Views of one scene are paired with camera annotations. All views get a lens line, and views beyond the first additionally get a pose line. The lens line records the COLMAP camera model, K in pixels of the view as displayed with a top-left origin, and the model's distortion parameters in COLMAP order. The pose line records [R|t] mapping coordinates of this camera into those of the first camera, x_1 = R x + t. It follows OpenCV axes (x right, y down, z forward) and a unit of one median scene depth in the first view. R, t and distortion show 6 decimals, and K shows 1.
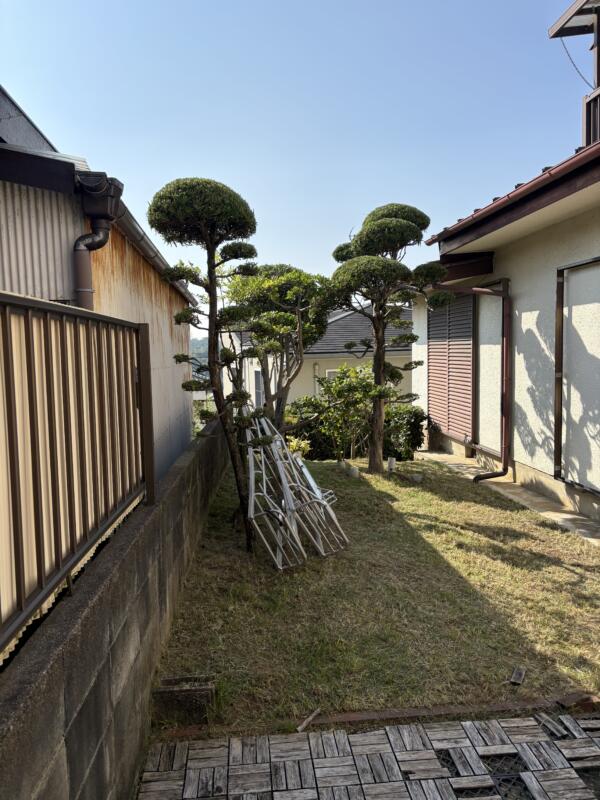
lens RADIAL K [[651.9, 0, 299.1], [0, 651.9, 403.7], [0, 0, 1]] dist [0.062694, -0.098355]
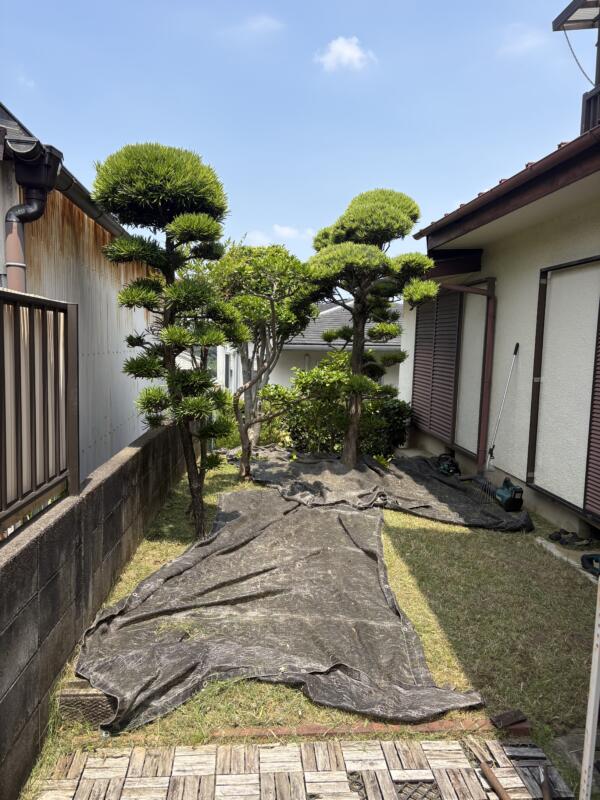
lens RADIAL K [[651.9, 0, 299.1], [0, 651.9, 403.7], [0, 0, 1]] dist [0.062694, -0.098355]
pose [[0.998726, 0.050452, 0.000551, 0.092636], [-0.050455, 0.998621, 0.014504, -0.007736], [0.000182, -0.014514, 0.999895, 0.056178]]
